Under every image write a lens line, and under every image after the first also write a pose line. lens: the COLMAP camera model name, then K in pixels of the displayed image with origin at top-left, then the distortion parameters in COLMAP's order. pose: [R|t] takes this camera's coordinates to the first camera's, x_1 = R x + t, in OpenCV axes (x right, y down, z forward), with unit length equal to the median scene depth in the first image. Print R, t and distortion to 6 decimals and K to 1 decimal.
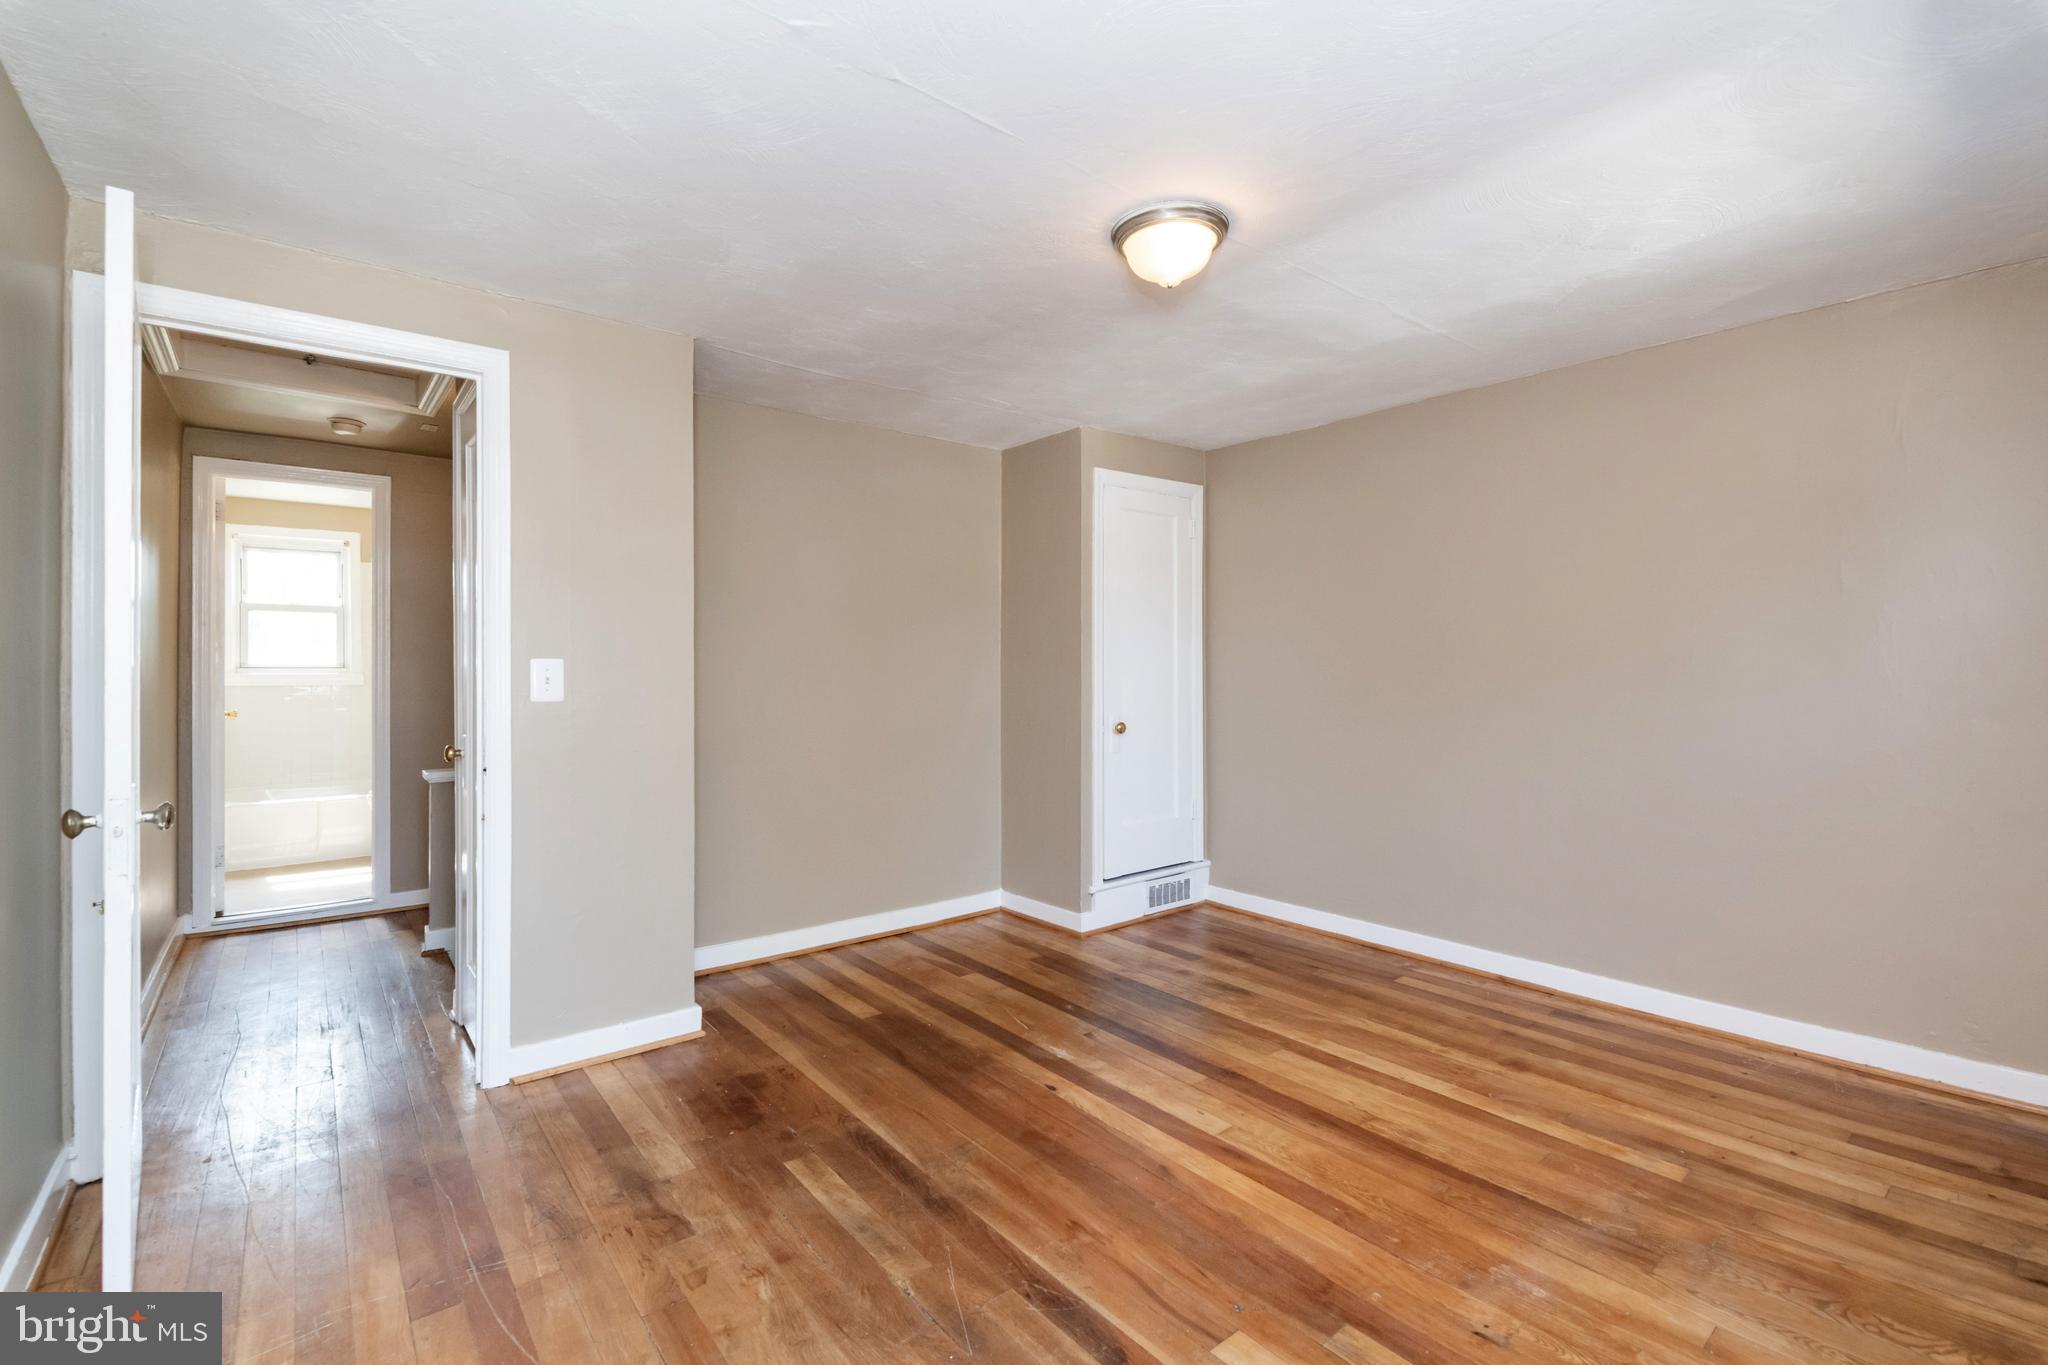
lens RADIAL K [[900.1, 0, 1023.3], [0, 900.1, 673.0], [0, 0, 1]] dist [0.008268, -0.006438]
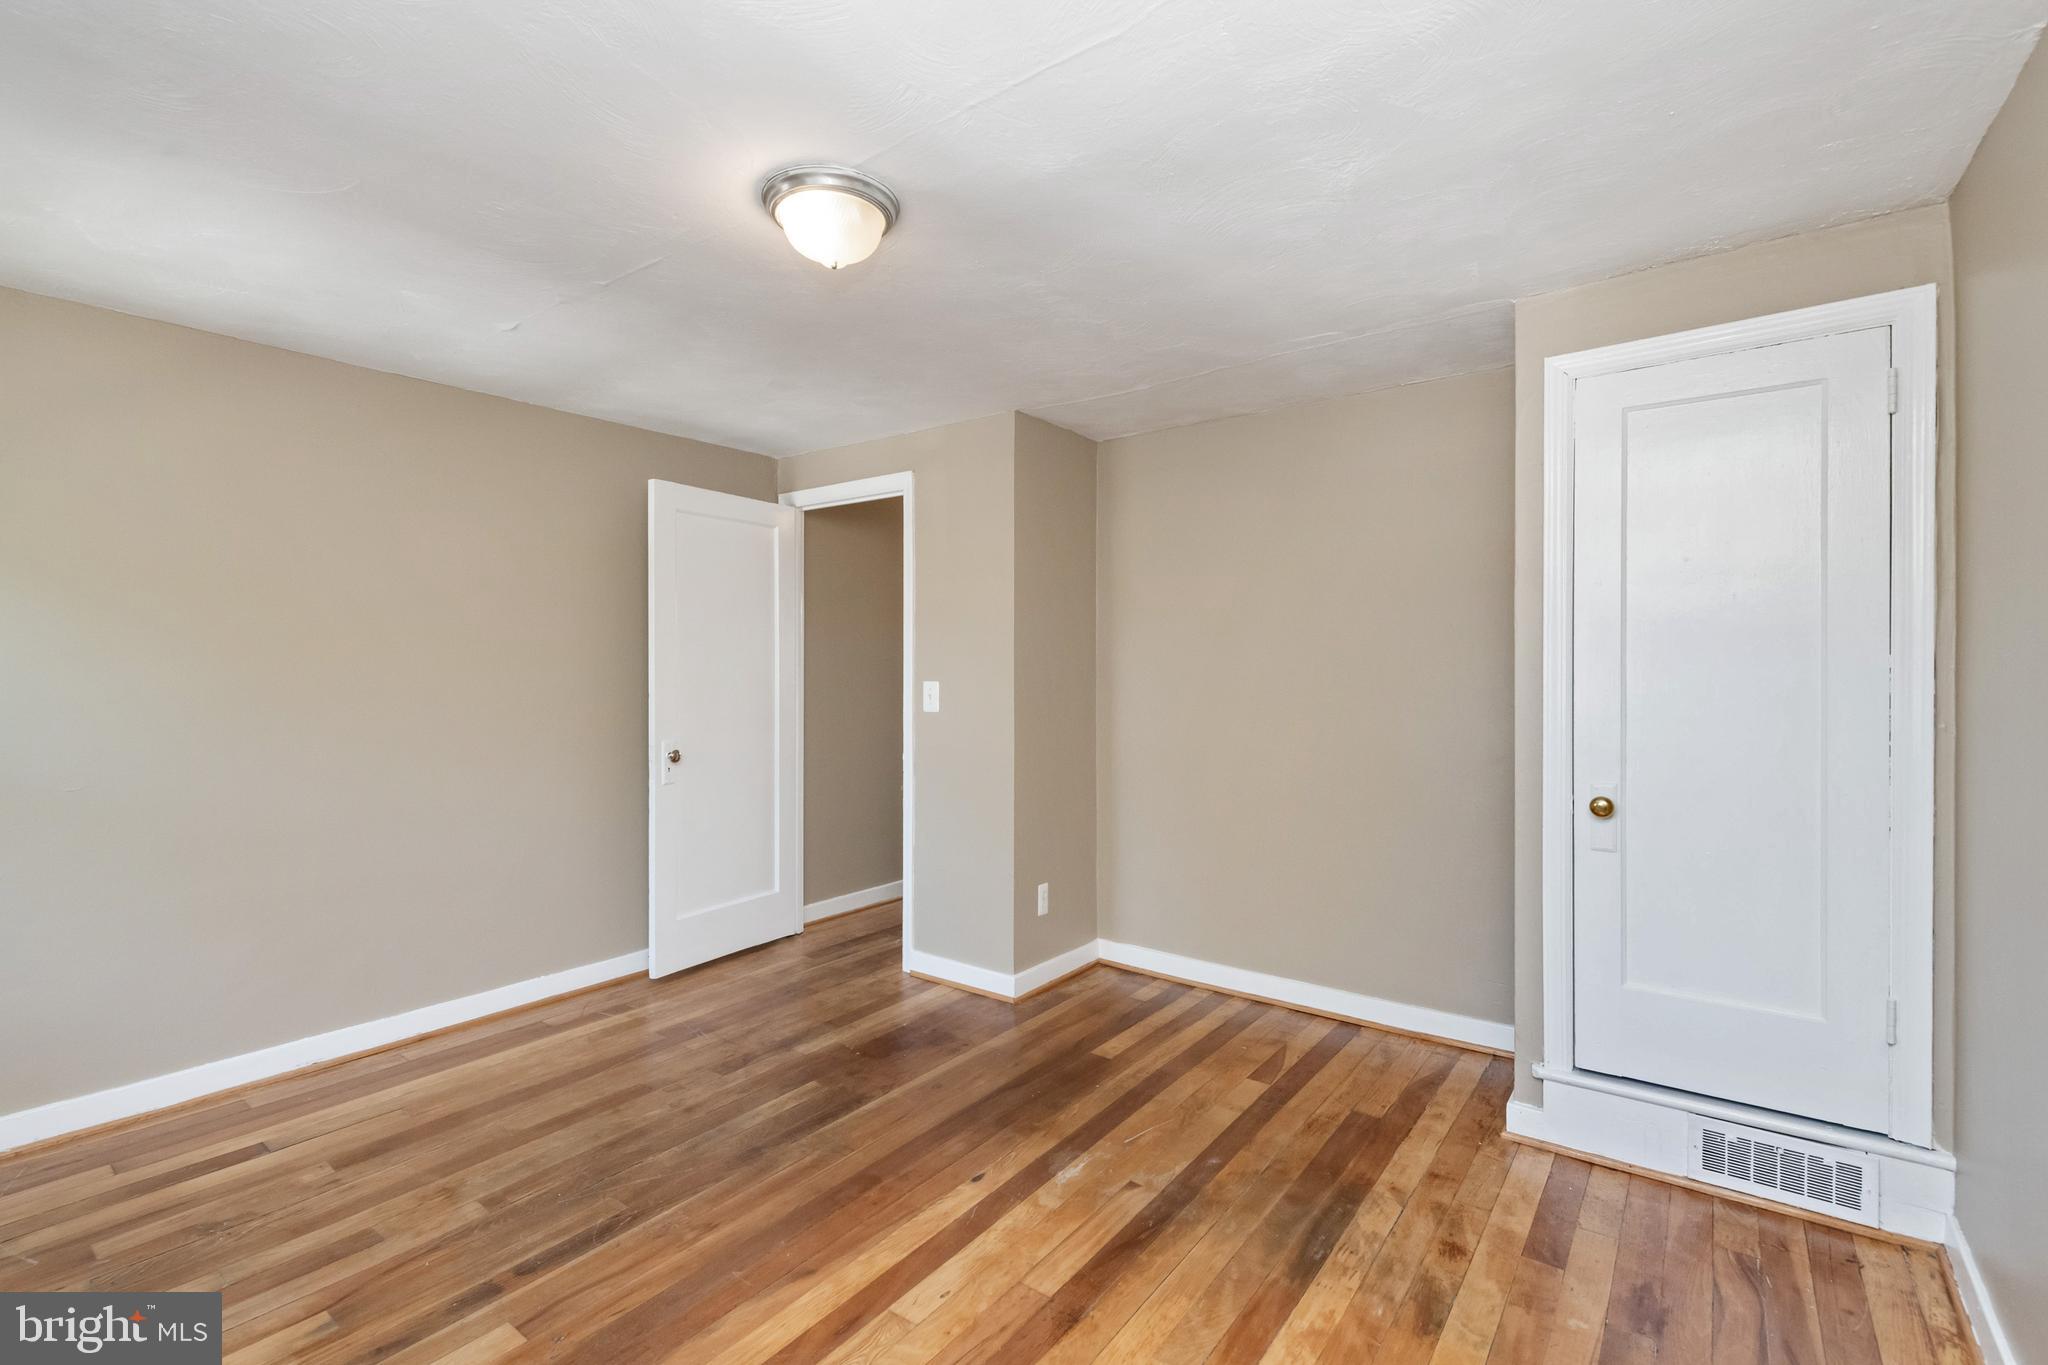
lens RADIAL K [[900.1, 0, 1033.6], [0, 900.1, 667.5], [0, 0, 1]] dist [0.008268, -0.006438]
pose [[0.254429, -0.005728, -0.967074, 0.857013], [-0.006660, 0.999948, -0.007675, -0.027560], [0.967068, 0.008393, 0.254378, 0.792132]]
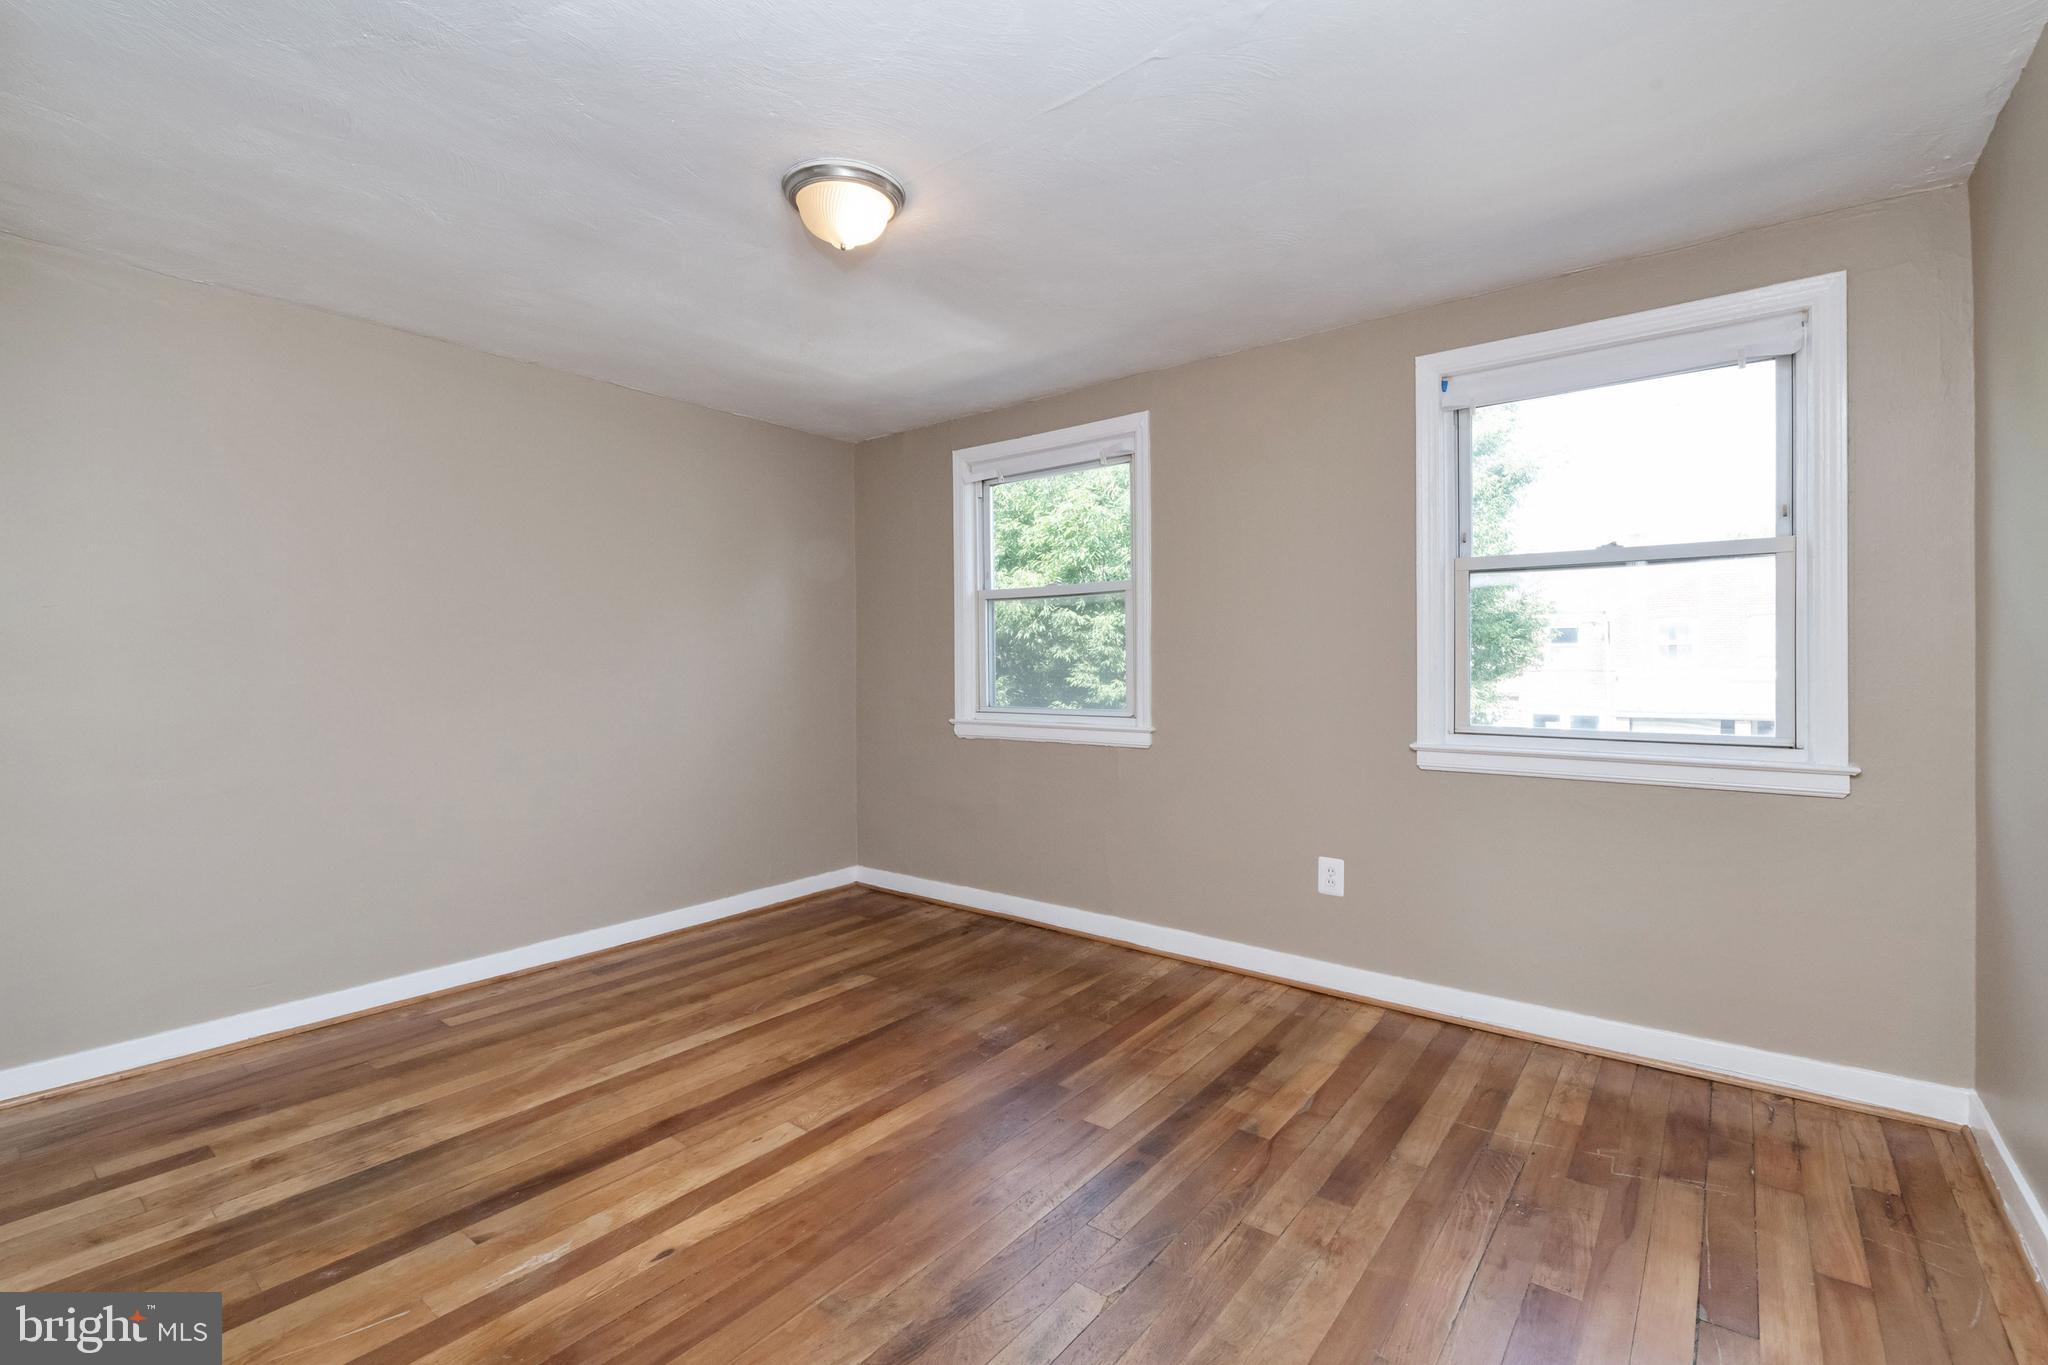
lens RADIAL K [[900.1, 0, 1040.6], [0, 900.1, 672.9], [0, 0, 1]] dist [0.008268, -0.006438]
pose [[-0.237337, -0.002980, 0.971423, -0.667261], [0.009166, 0.999944, 0.005307, 0.020500], [-0.971384, 0.010164, -0.237297, 0.845880]]
